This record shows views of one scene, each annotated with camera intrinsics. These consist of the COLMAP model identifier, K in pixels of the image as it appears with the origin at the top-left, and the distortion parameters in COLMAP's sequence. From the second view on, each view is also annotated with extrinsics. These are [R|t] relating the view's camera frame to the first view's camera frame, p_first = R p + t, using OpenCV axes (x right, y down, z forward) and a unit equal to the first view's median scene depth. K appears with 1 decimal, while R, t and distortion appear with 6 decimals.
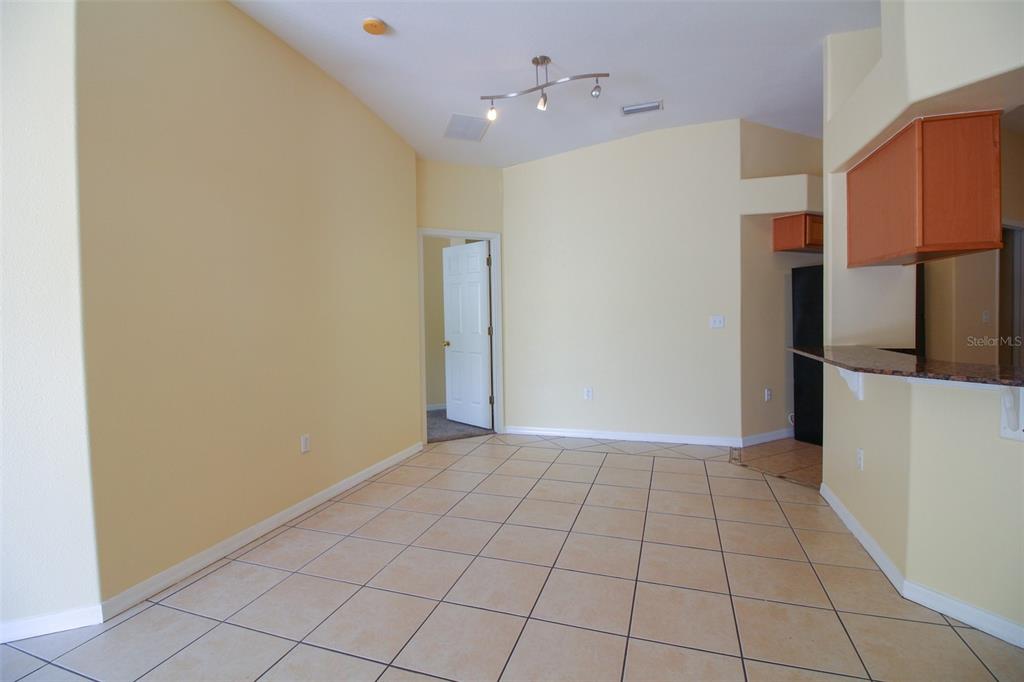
lens RADIAL K [[472.1, 0, 512.1], [0, 472.1, 327.1], [0, 0, 1]] dist [-0.023180, -0.011906]
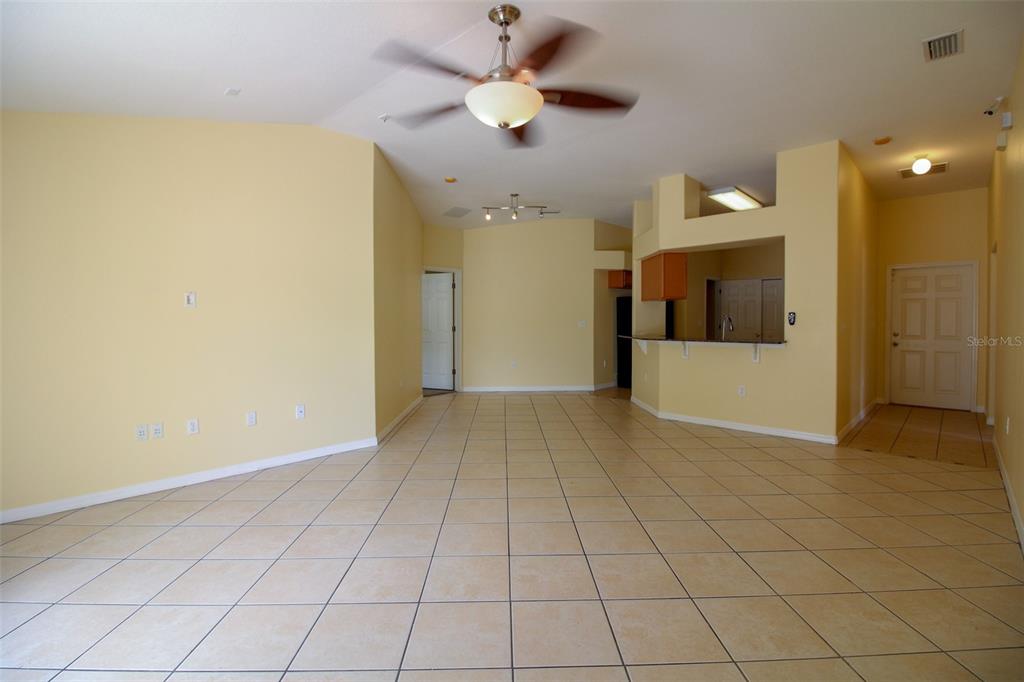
lens RADIAL K [[475.0, 0, 515.5], [0, 475.0, 325.2], [0, 0, 1]] dist [0.002165, -0.011899]
pose [[0.936203, 0.012165, 0.351250, -0.512929], [-0.004799, 0.999750, -0.021835, 0.037148], [-0.351428, 0.018757, 0.936027, -0.732980]]
